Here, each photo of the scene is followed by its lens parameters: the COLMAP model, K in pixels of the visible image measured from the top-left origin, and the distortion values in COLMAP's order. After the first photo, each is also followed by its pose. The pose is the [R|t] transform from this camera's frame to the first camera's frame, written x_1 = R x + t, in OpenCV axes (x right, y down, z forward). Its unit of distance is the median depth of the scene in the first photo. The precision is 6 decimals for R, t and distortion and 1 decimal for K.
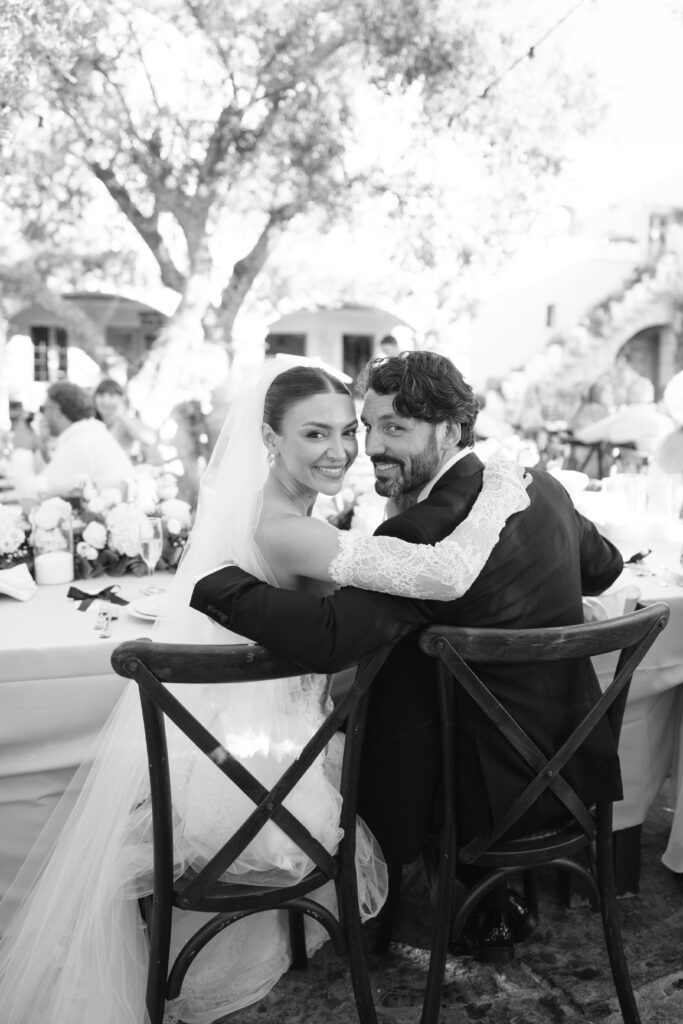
lens RADIAL K [[828.8, 0, 405.7], [0, 828.8, 479.5], [0, 0, 1]] dist [0.005891, -0.001906]
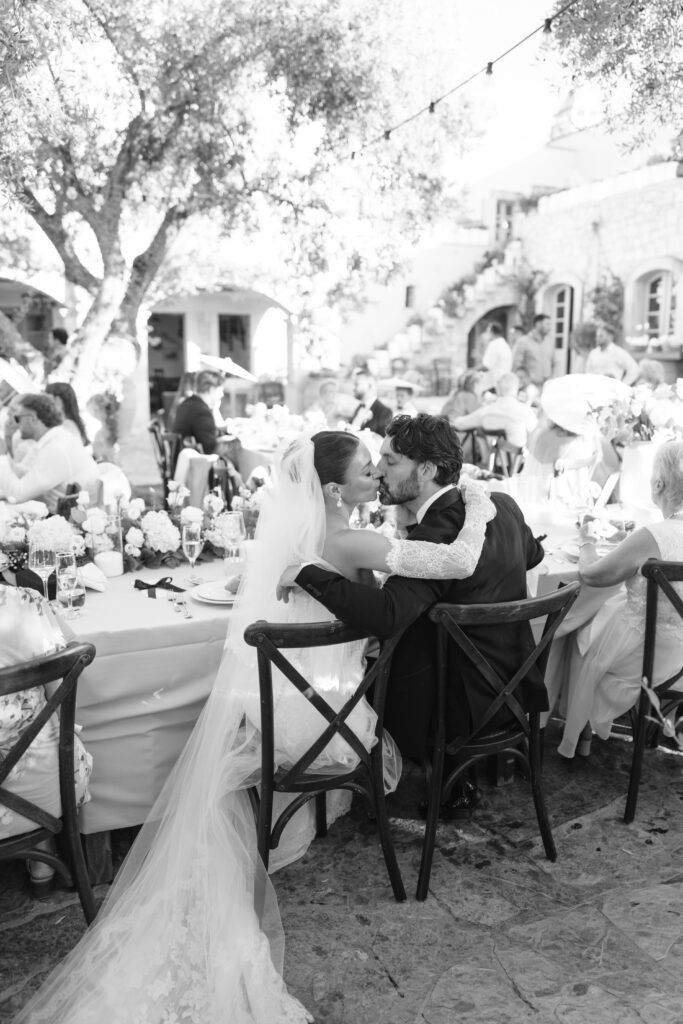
lens RADIAL K [[819.3, 0, 341.5], [0, 819.3, 512.0], [0, 0, 1]] dist [0.001473, 0.000489]
pose [[0.991890, -0.026369, 0.124330, -0.112714], [0.014119, 0.995046, 0.098404, -0.049060], [-0.126309, -0.095851, 0.987349, -0.156131]]
